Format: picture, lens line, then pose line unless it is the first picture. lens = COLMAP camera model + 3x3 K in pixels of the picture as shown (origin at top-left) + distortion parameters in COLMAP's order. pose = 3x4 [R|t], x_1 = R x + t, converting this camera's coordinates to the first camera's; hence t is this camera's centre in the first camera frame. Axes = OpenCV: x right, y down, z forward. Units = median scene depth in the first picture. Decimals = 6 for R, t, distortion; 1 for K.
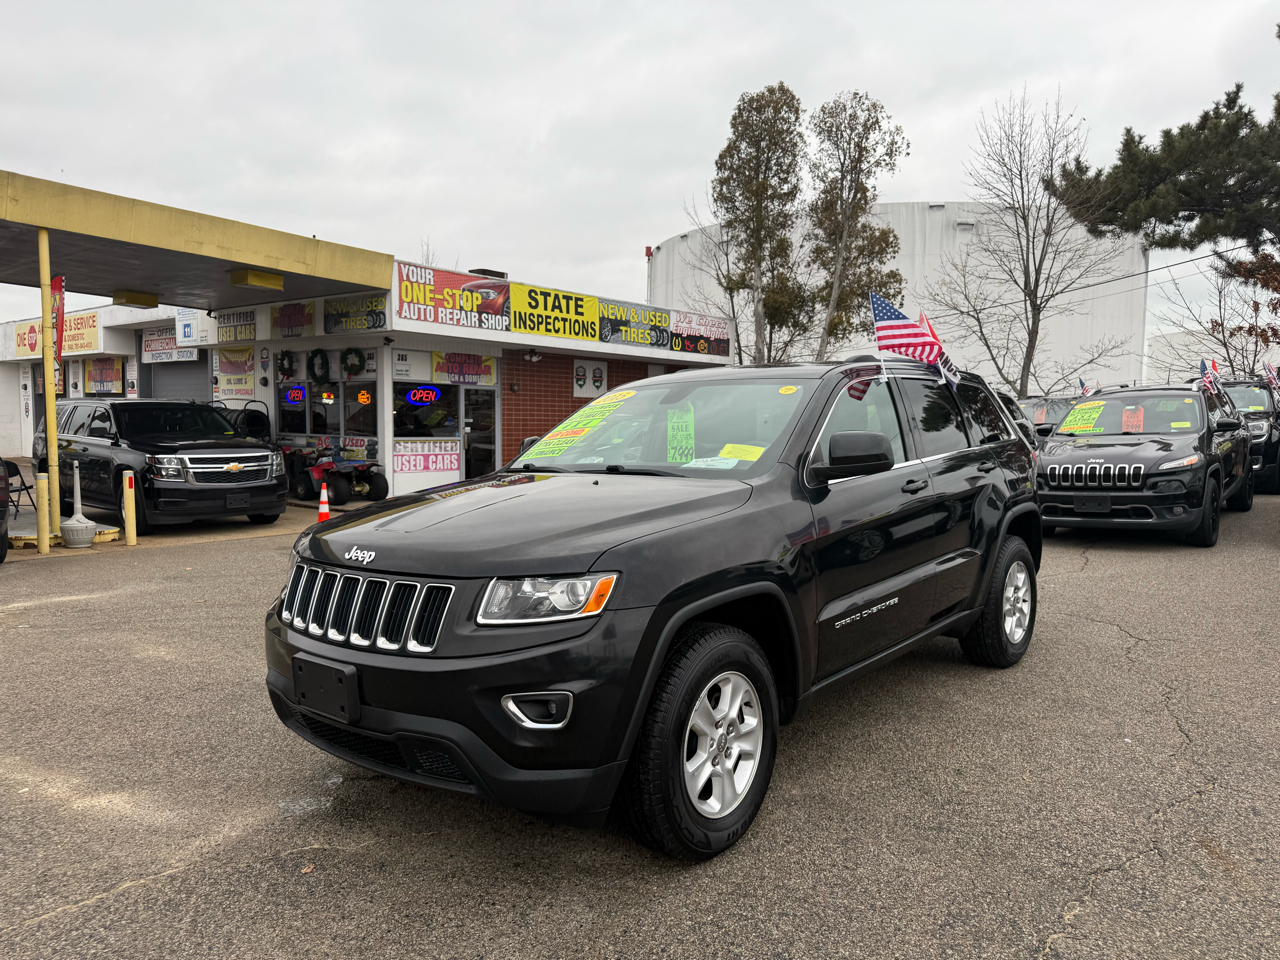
lens RADIAL K [[915.1, 0, 642.5], [0, 915.1, 483.3], [0, 0, 1]] dist [0.092280, -0.108485]
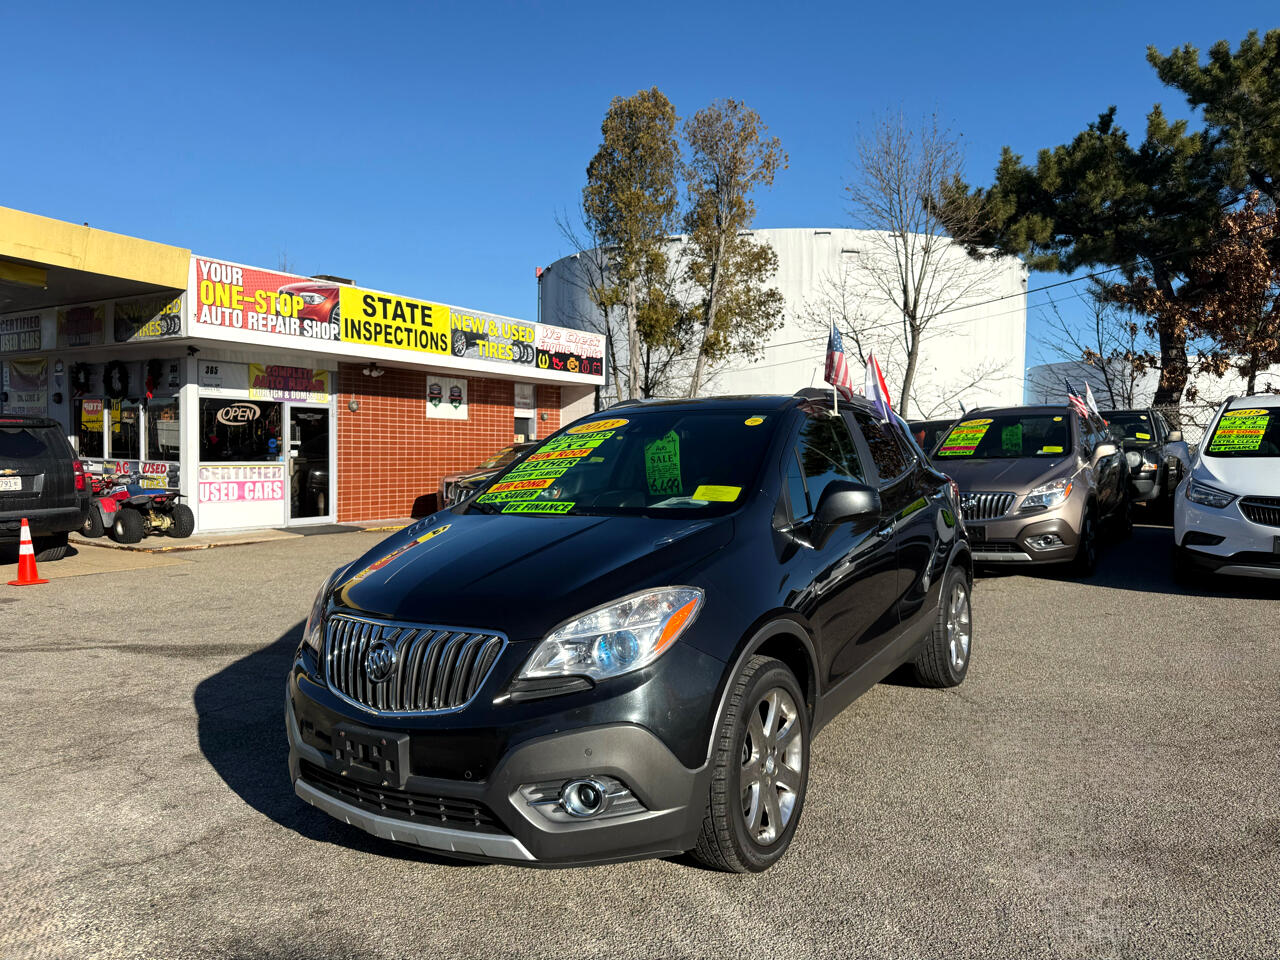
lens RADIAL K [[908.5, 0, 636.1], [0, 908.5, 480.0], [0, 0, 1]] dist [0.095404, -0.114994]
pose [[0.995479, -0.000766, 0.094981, 0.048283], [0.003733, 0.999510, -0.031065, -0.004412], [-0.094910, 0.031279, 0.994994, 0.092679]]
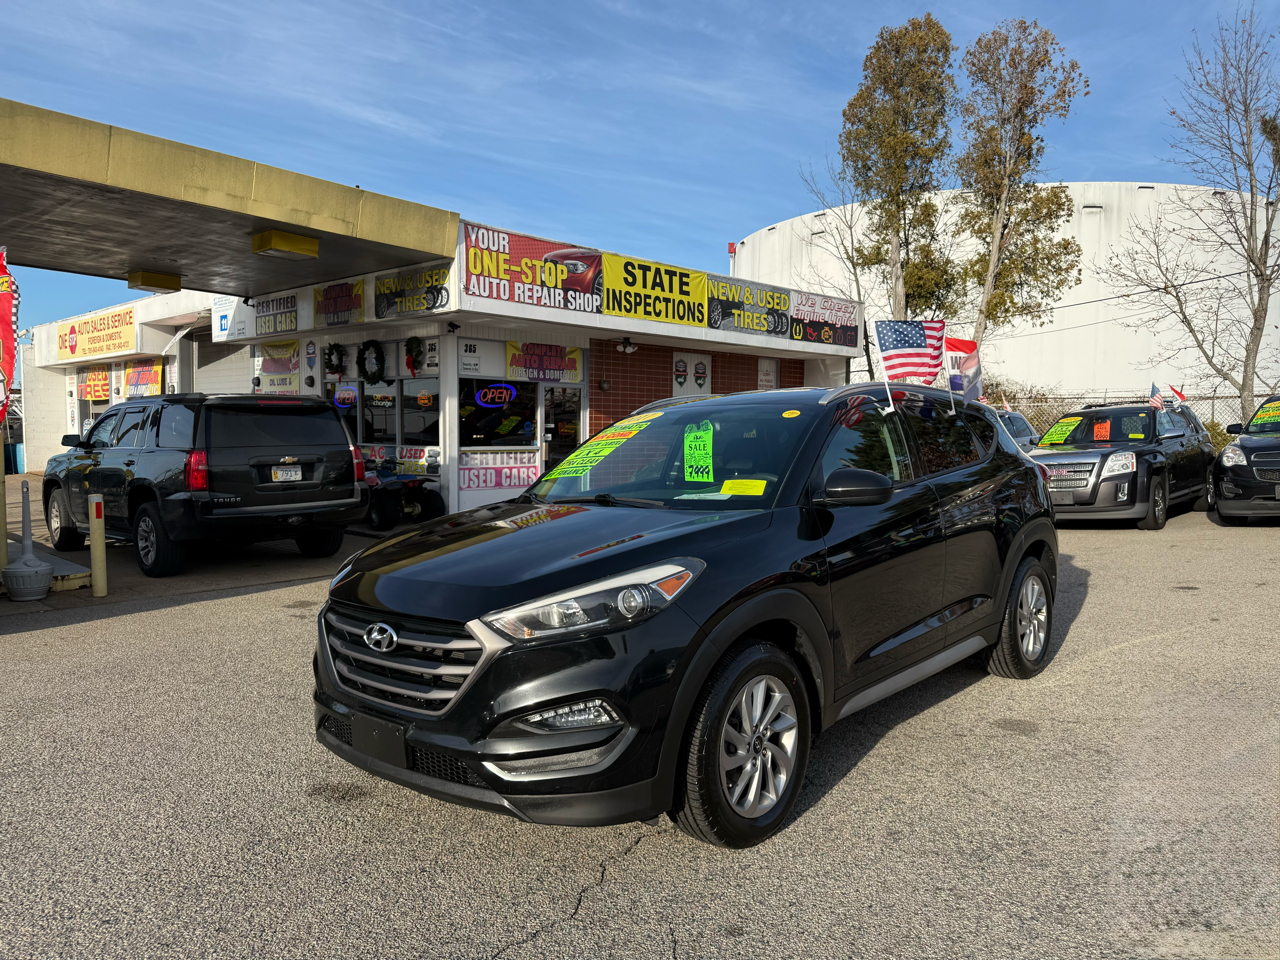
lens RADIAL K [[910.3, 0, 644.2], [0, 910.3, 483.5], [0, 0, 1]] dist [0.071840, -0.068981]
pose [[0.997503, -0.000843, -0.070617, -0.046709], [0.000295, 0.999970, -0.007772, -0.010295], [0.070621, 0.007732, 0.997473, 0.192013]]
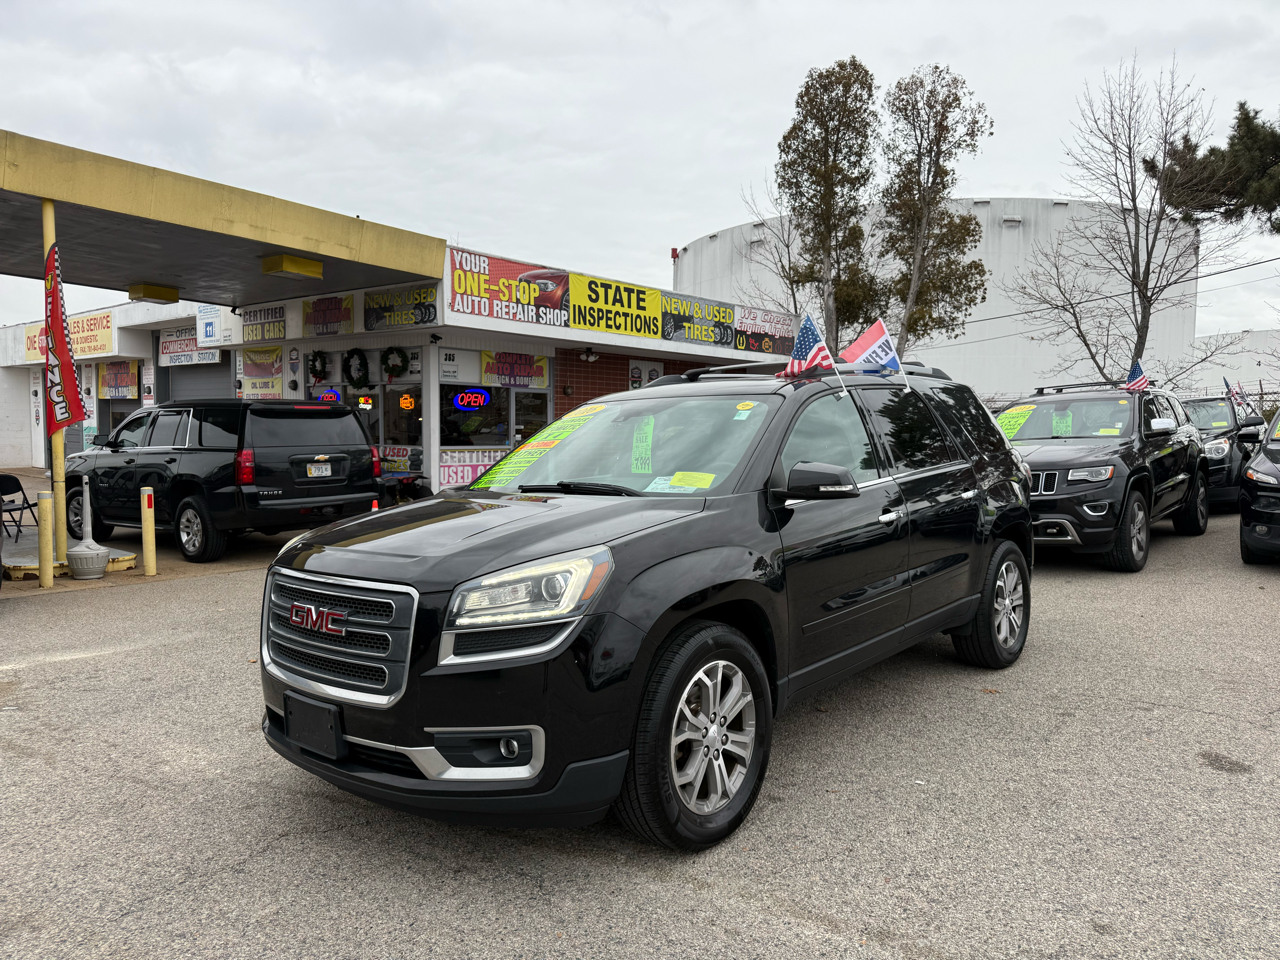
lens RADIAL K [[908.5, 0, 636.1], [0, 908.5, 480.0], [0, 0, 1]] dist [0.095404, -0.114994]
pose [[0.999910, -0.001971, -0.013234, -0.061263], [0.001839, 0.999949, -0.009968, -0.007123], [0.013253, 0.009943, 0.999863, 0.105192]]
